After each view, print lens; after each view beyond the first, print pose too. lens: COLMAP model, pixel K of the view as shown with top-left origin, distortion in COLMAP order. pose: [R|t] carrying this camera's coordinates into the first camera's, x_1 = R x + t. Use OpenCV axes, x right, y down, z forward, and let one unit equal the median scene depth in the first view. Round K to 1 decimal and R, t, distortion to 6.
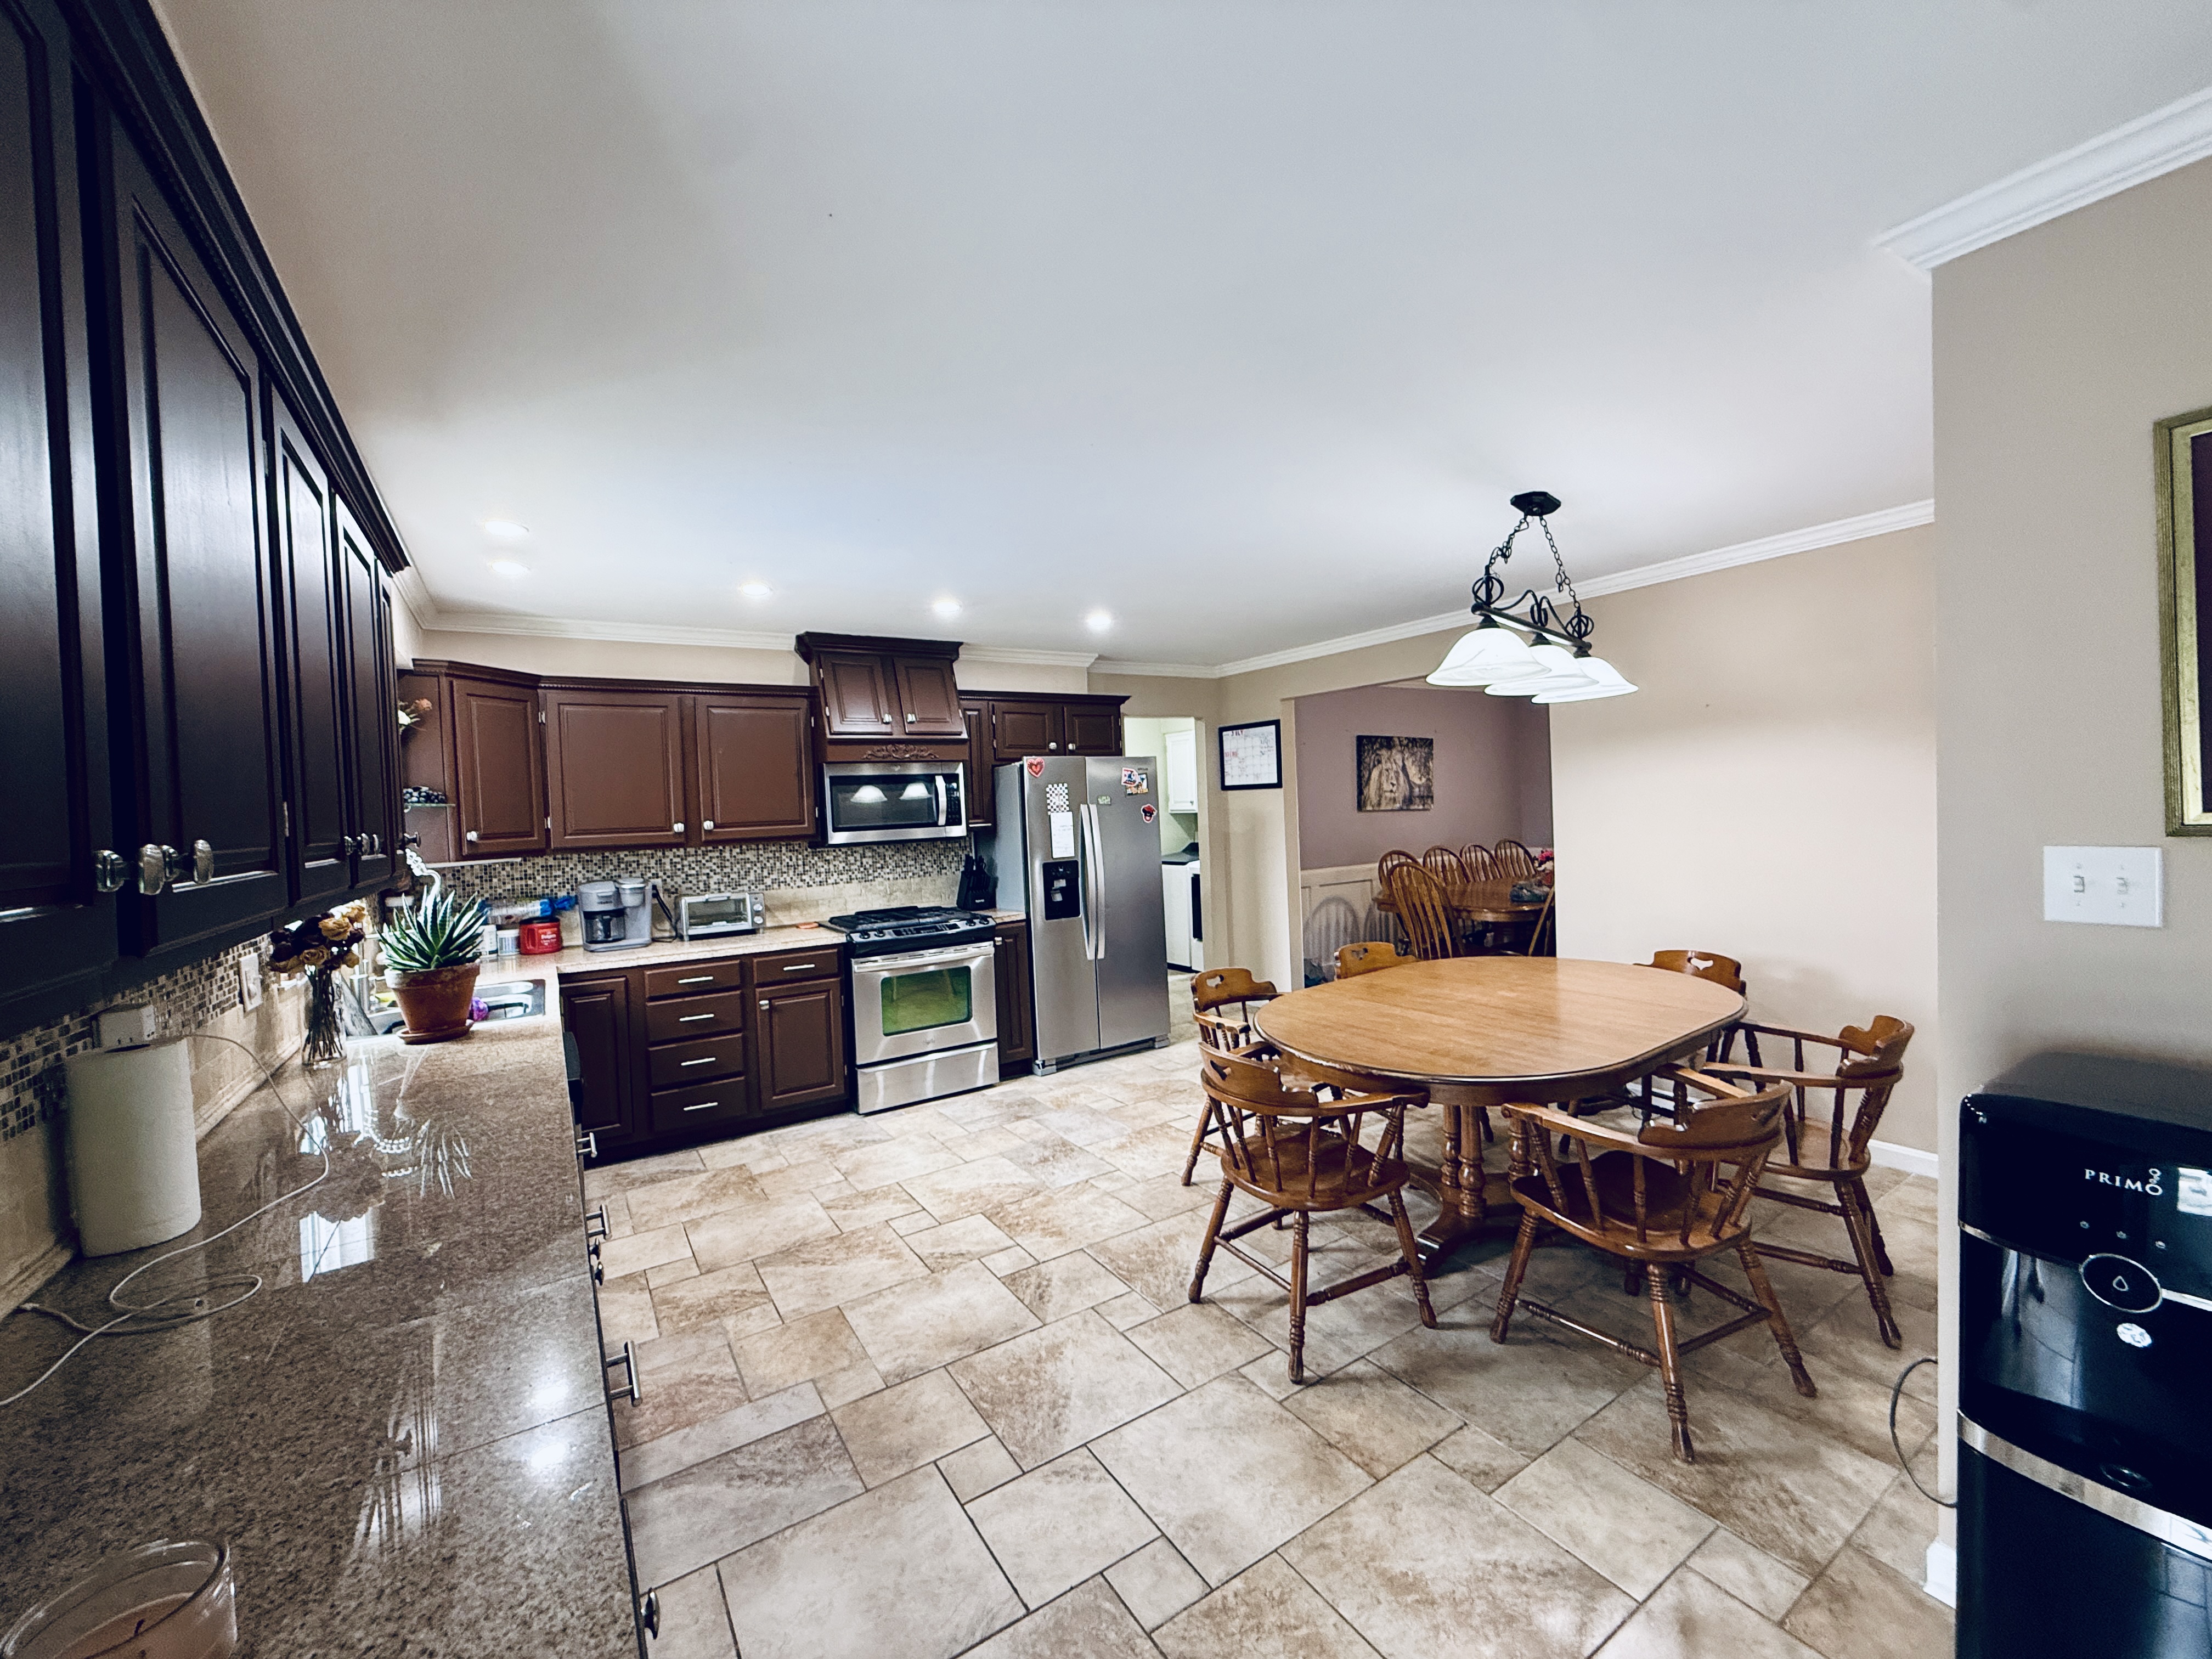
lens RADIAL K [[879.4, 0, 1097.3], [0, 879.4, 827.5], [0, 0, 1]] dist [-0.000053, -0.000940]
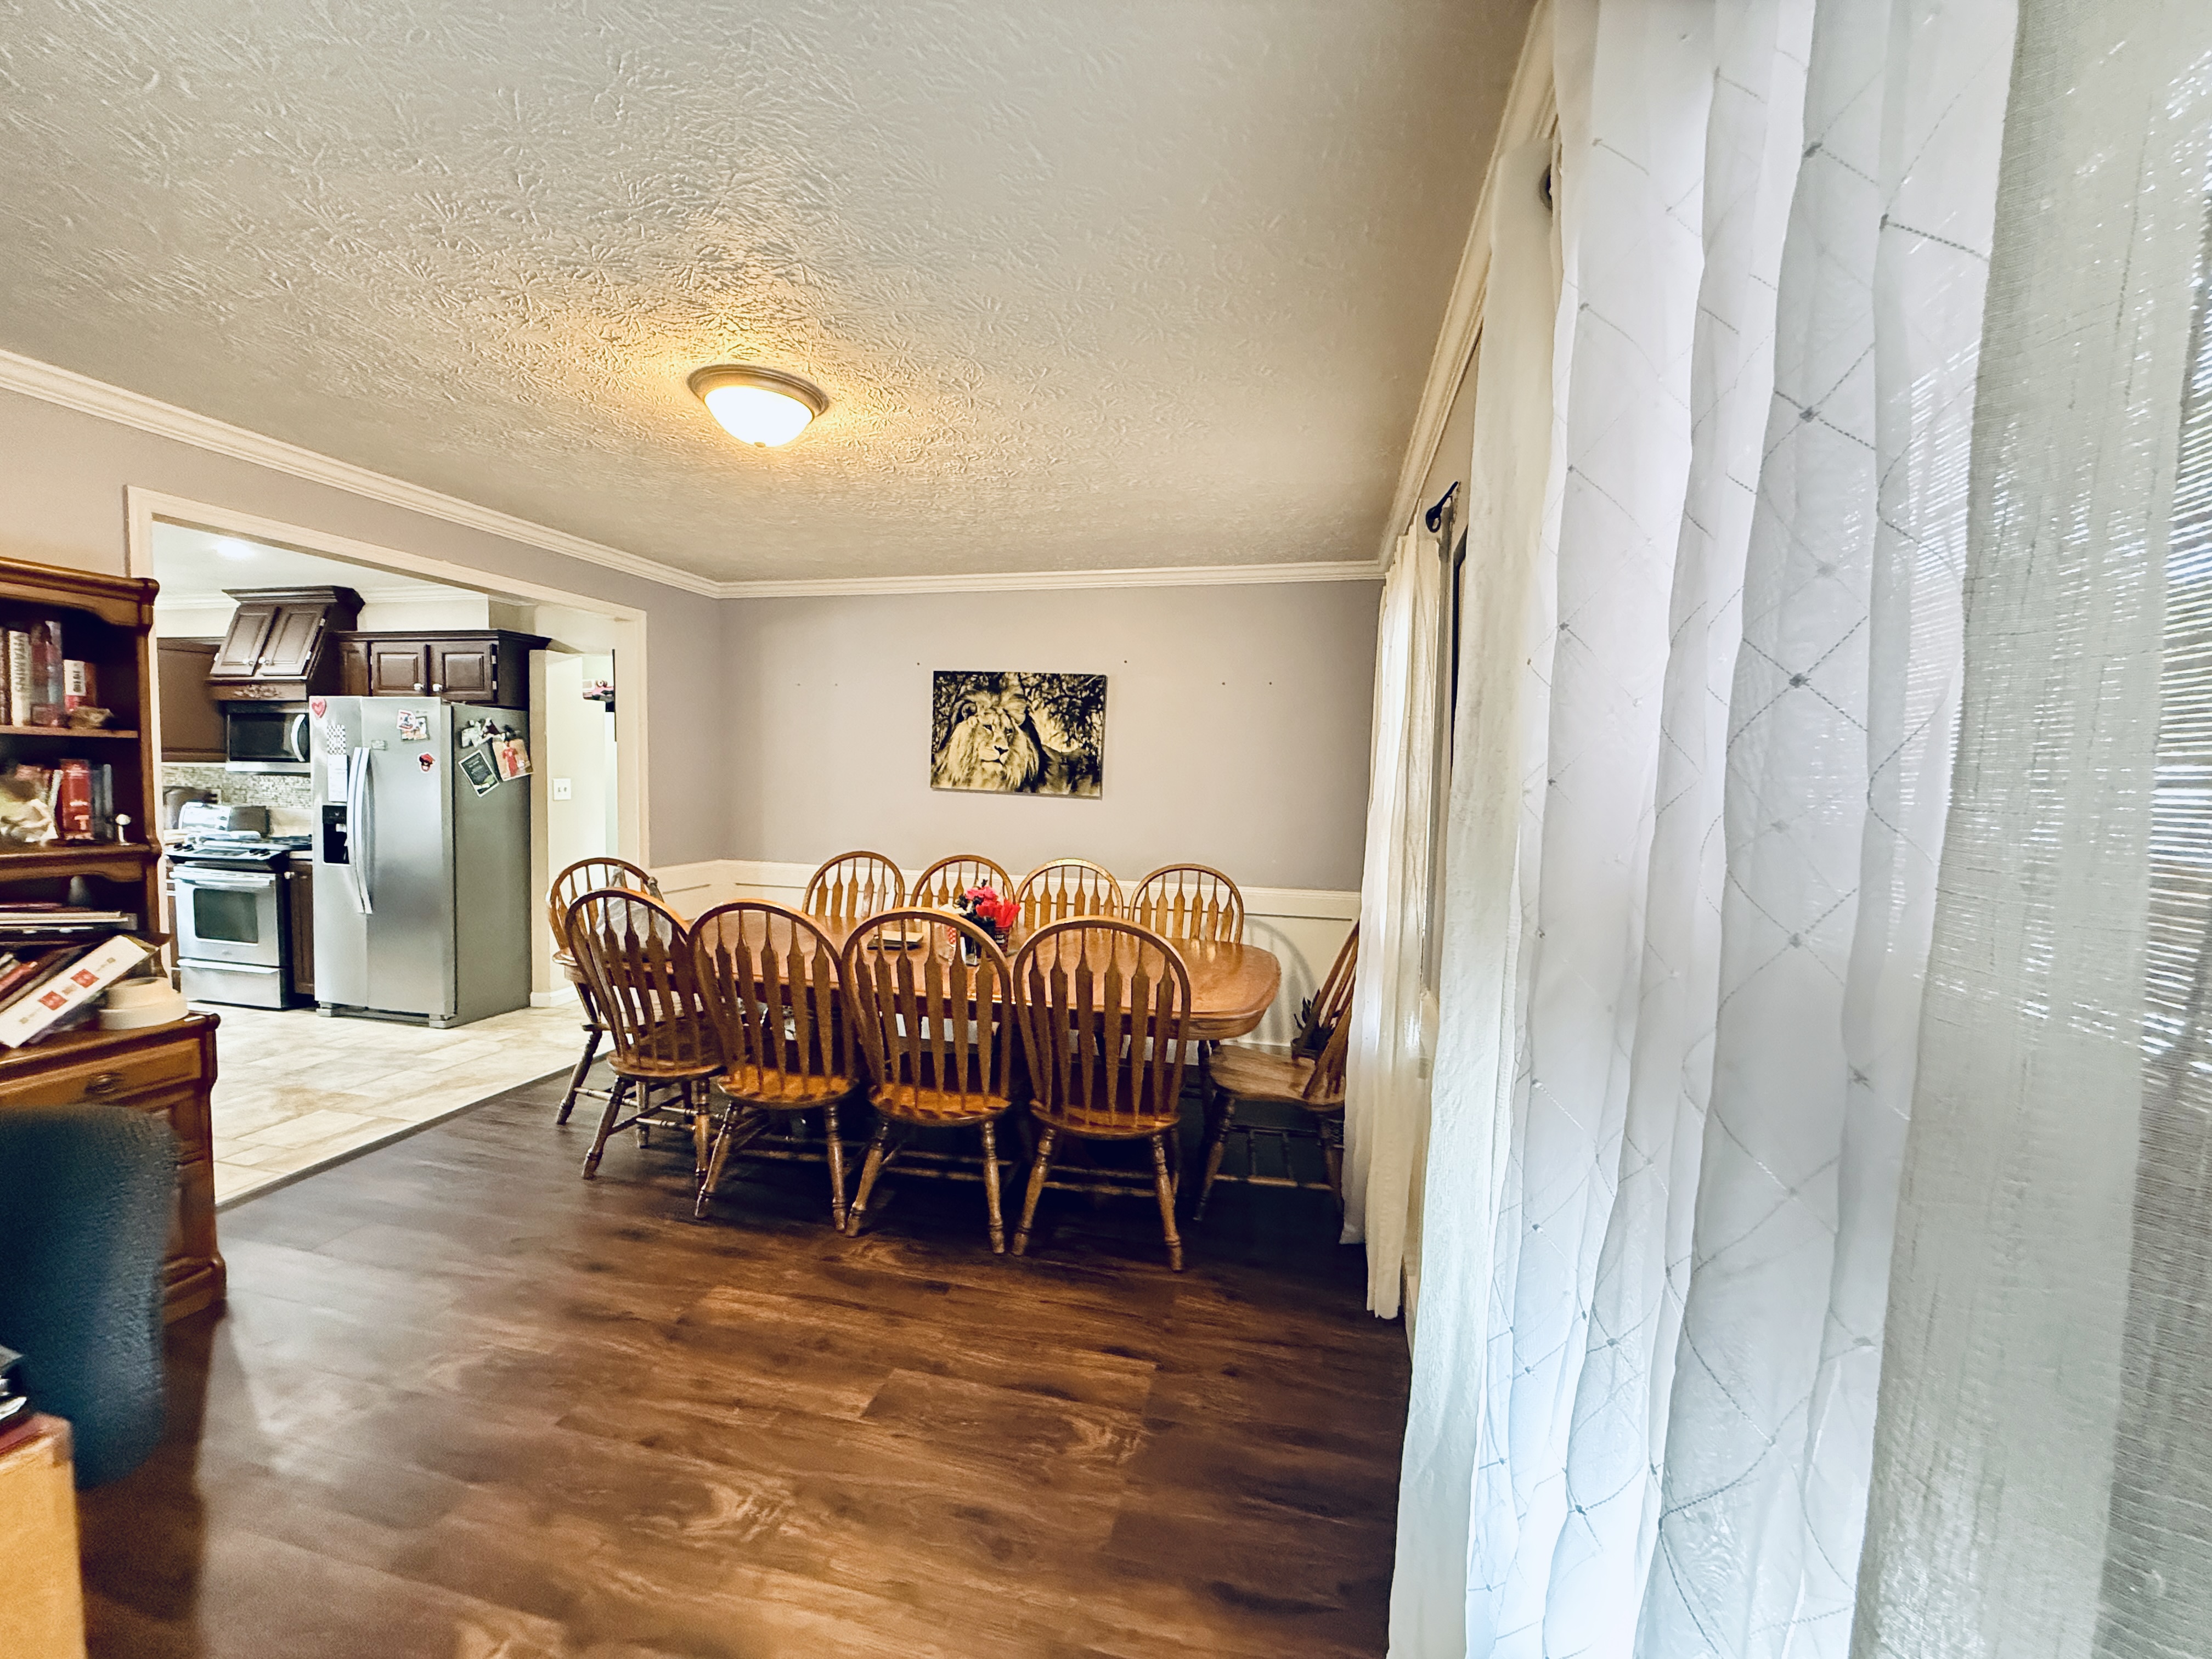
lens RADIAL K [[879.4, 0, 1105.3], [0, 879.4, 834.5], [0, 0, 1]] dist [-0.000053, -0.000940]
pose [[0.700213, 0.103972, -0.706322, 1.281703], [-0.071021, 0.994576, 0.075997, -0.065410], [0.710393, -0.003050, 0.703799, 0.953525]]
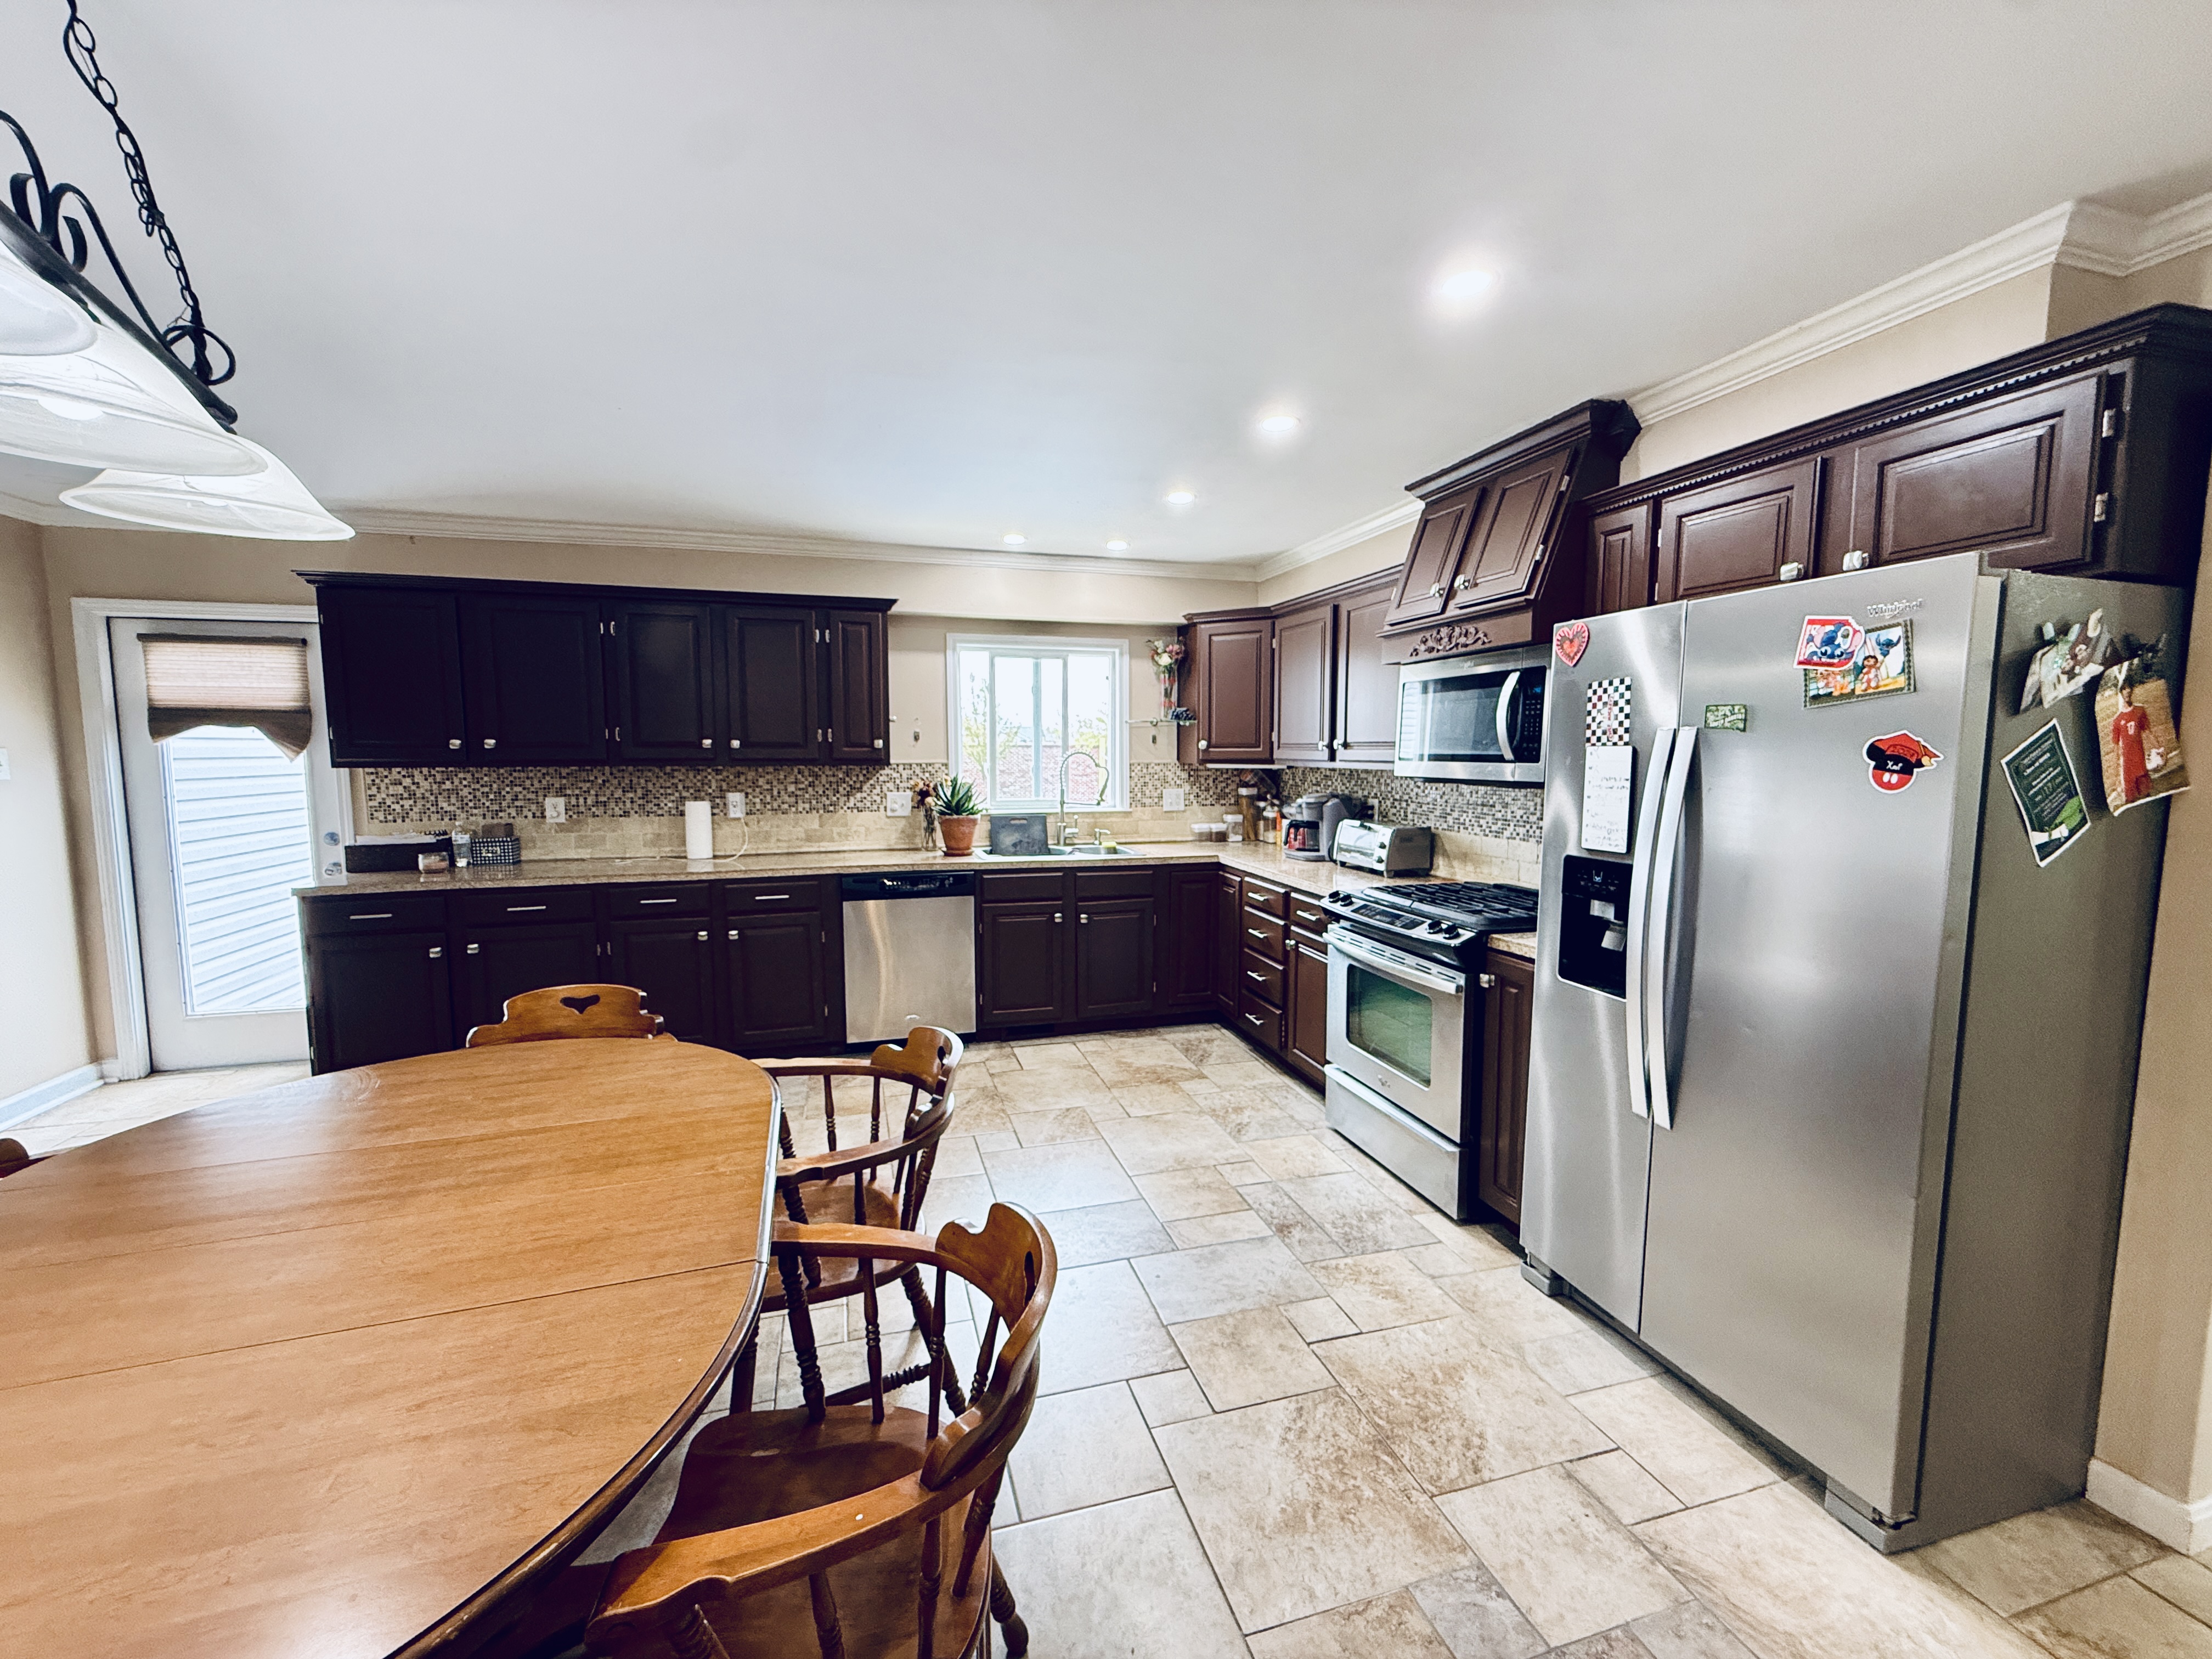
lens RADIAL K [[879.4, 0, 1088.6], [0, 879.4, 825.1], [0, 0, 1]] dist [-0.000053, -0.000940]
pose [[-0.284309, 0.124976, -0.950552, 0.456795], [-0.009559, 0.991049, 0.133160, -0.034585], [0.958685, 0.046945, -0.280569, 0.911570]]
